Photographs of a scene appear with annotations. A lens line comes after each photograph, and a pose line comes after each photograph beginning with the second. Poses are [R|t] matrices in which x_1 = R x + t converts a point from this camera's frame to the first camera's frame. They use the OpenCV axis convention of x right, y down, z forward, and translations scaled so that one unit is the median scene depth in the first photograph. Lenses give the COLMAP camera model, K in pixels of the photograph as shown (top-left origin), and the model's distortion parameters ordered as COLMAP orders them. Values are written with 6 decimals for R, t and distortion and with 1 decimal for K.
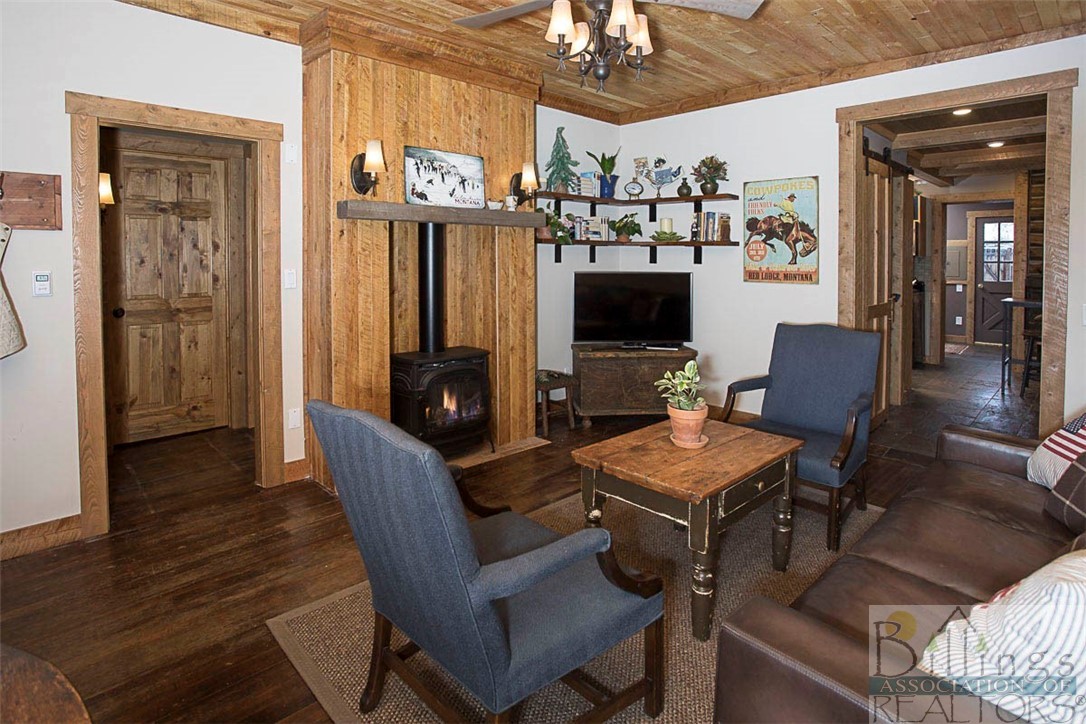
lens RADIAL K [[586.1, 0, 492.6], [0, 586.1, 278.9], [0, 0, 1]] dist [-0.042993, 0.000750]
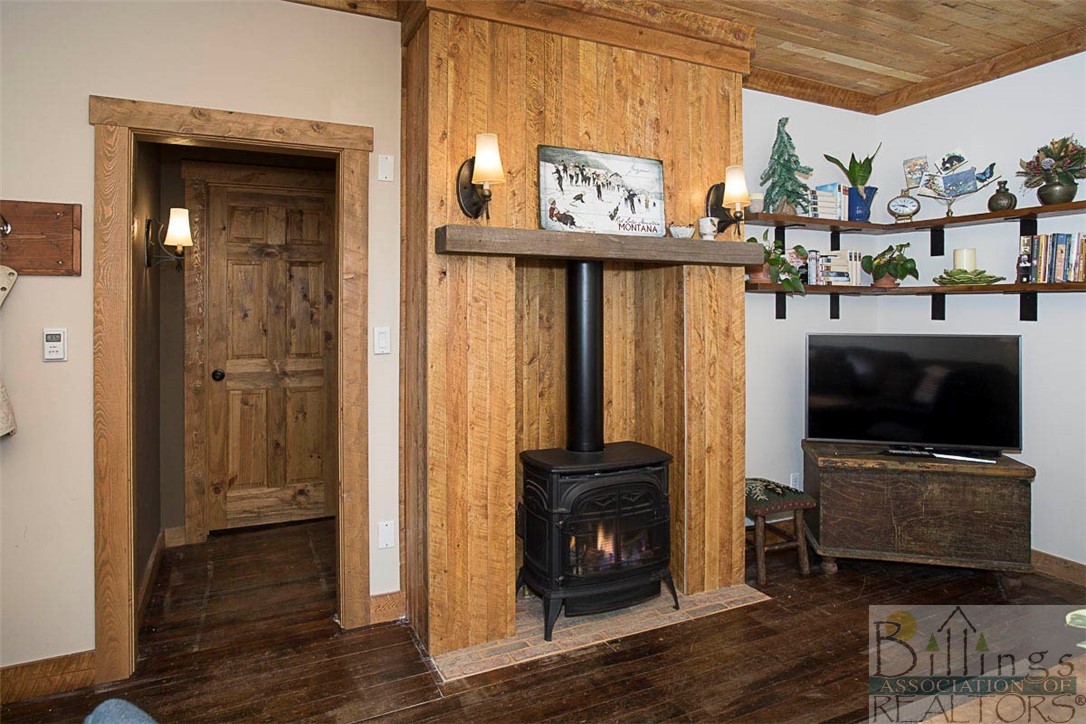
lens RADIAL K [[609.2, 0, 490.4], [0, 609.2, 310.4], [0, 0, 1]] dist [-0.052668, 0.012726]
pose [[0.949136, -0.000018, -0.314865, 0.013481], [-0.011520, 0.999328, -0.034785, -0.010654], [0.314654, 0.036643, 0.948499, 0.272426]]
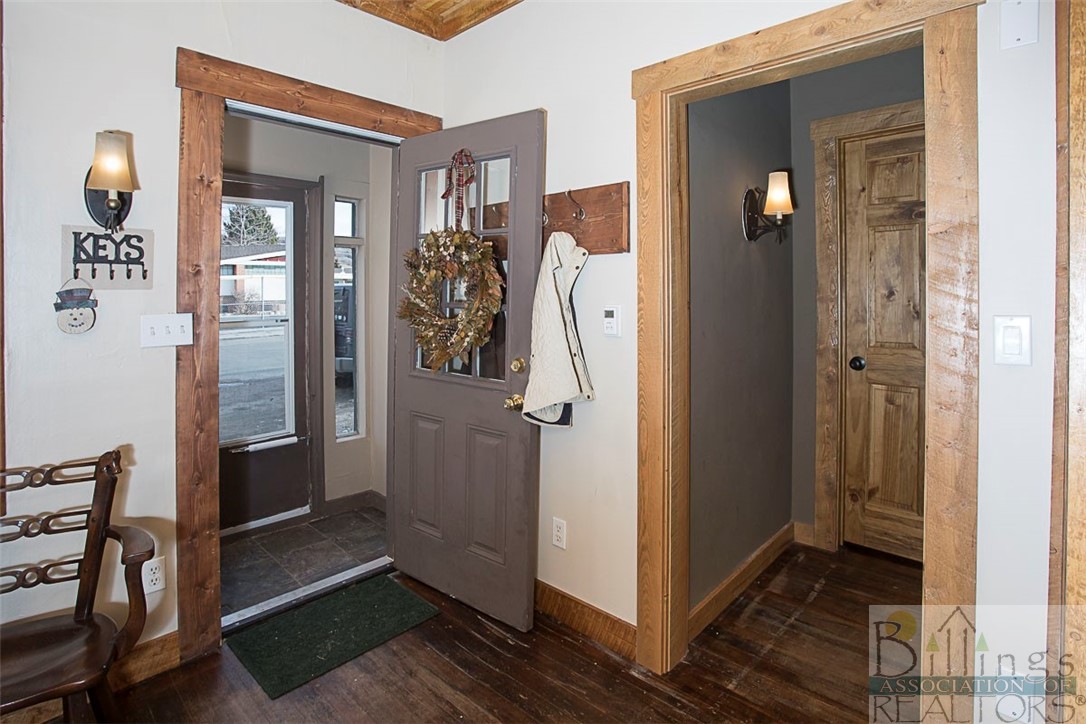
lens RADIAL K [[542.7, 0, 559.3], [0, 542.7, 290.9], [0, 0, 1]] dist [-0.049868, -0.000167]
pose [[0.114233, 0.001546, -0.993453, -0.026855], [-0.031825, 0.999491, -0.002104, -0.018762], [0.992944, 0.031857, 0.114224, 0.540865]]
